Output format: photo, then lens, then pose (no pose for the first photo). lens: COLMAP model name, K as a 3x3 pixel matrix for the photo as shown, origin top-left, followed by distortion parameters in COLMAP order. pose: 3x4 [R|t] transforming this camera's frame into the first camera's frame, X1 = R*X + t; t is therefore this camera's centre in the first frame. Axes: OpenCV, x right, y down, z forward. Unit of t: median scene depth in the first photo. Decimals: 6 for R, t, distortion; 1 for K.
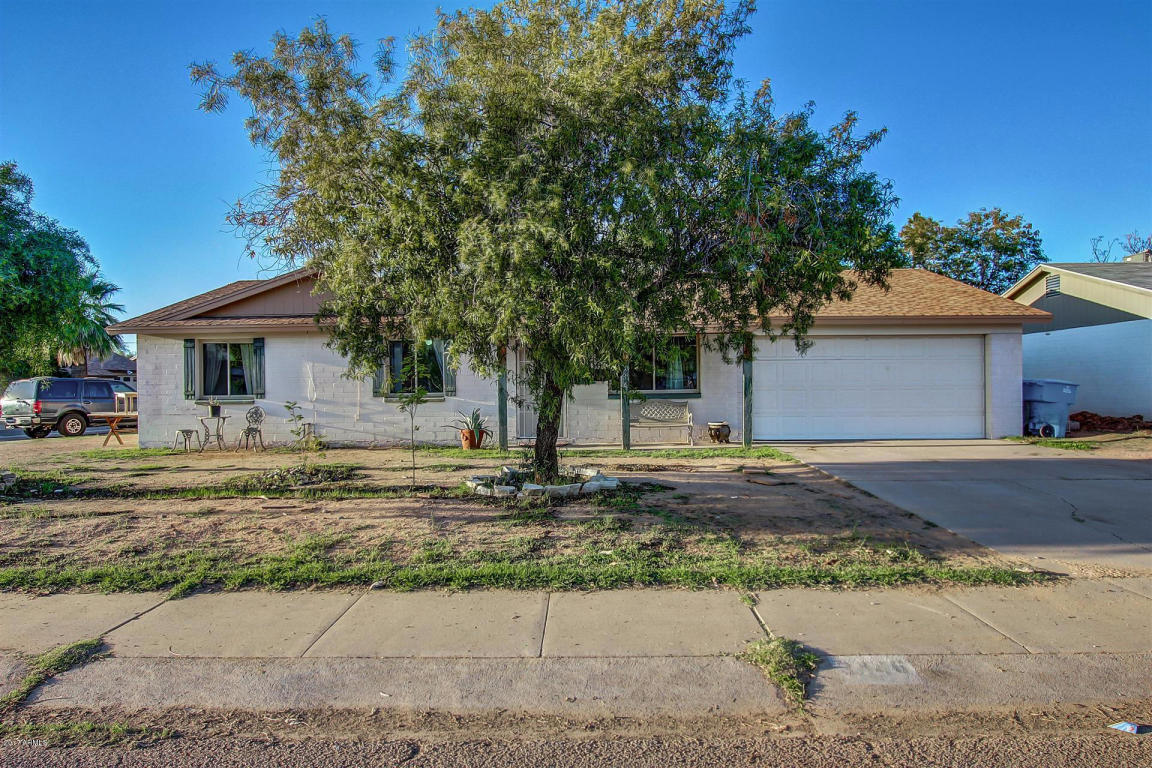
lens RADIAL K [[678.7, 0, 576.0], [0, 678.7, 384.0], [0, 0, 1]] dist [-0.002344, -0.000343]
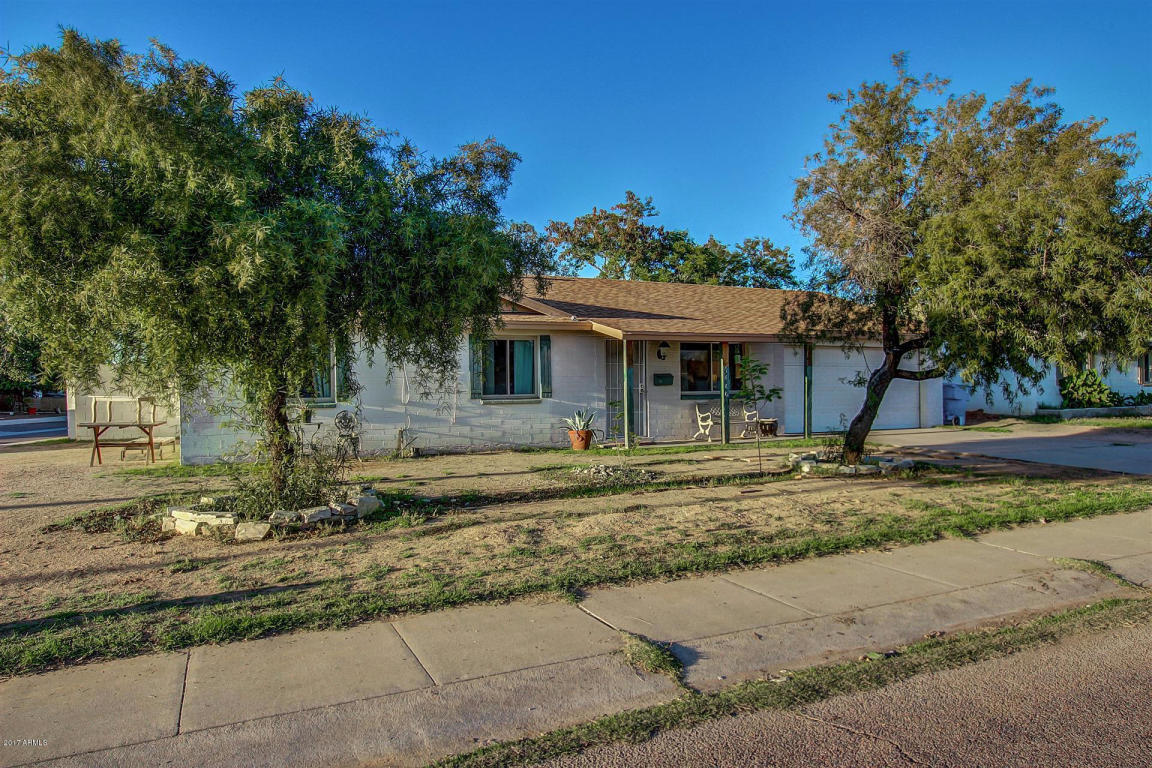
lens RADIAL K [[737.2, 0, 576.0], [0, 737.2, 384.0], [0, 0, 1]] dist [-0.010213, -0.001818]
pose [[0.895158, 0.002949, 0.445739, -0.623341], [0.000280, 0.999974, -0.007177, 0.006108], [-0.445748, 0.006550, 0.895134, 0.024351]]
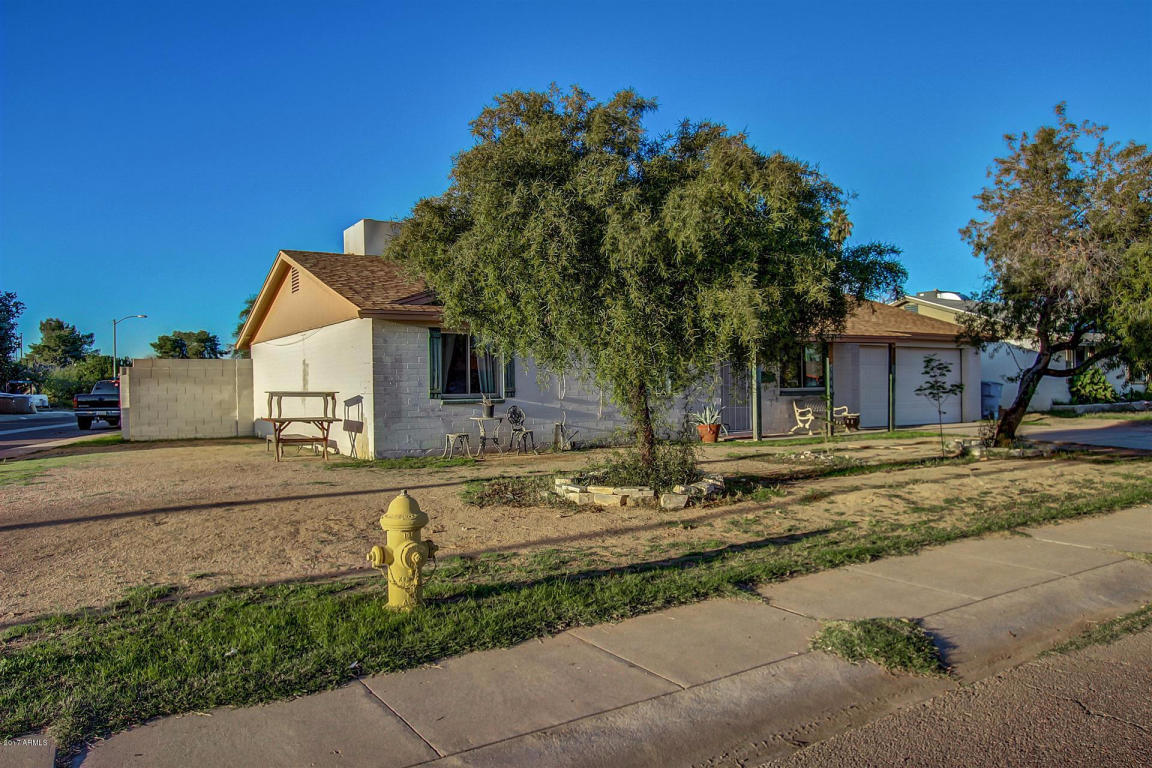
lens RADIAL K [[801.5, 0, 576.0], [0, 801.5, 384.0], [0, 0, 1]] dist [-0.002304, 0.003198]
pose [[0.826569, 0.003052, 0.562827, -0.999215], [0.000580, 0.999980, -0.006274, 0.010890], [-0.562835, 0.005512, 0.826551, 0.072190]]
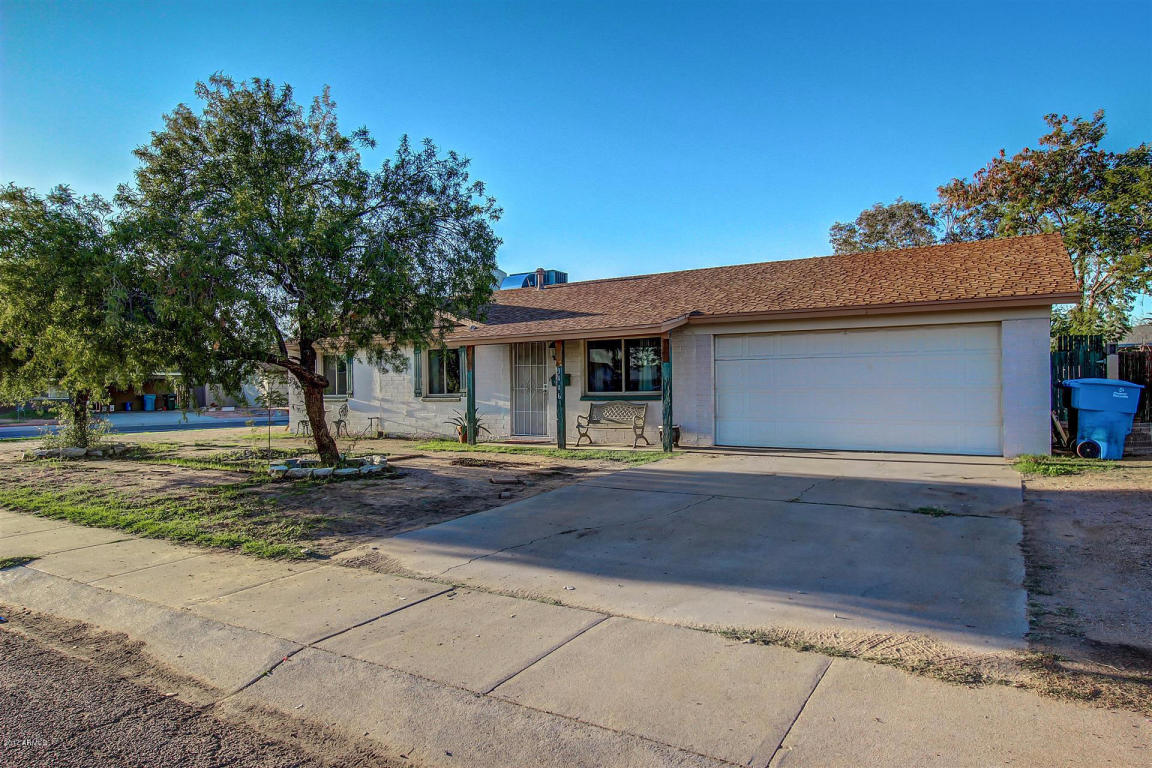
lens RADIAL K [[678.7, 0, 576.0], [0, 678.7, 384.0], [0, 0, 1]] dist [-0.002344, -0.000343]
pose [[0.873785, -0.002625, -0.486306, 0.538433], [0.007411, 0.999941, 0.007920, -0.010979], [0.486257, -0.010524, 0.873753, 0.085509]]
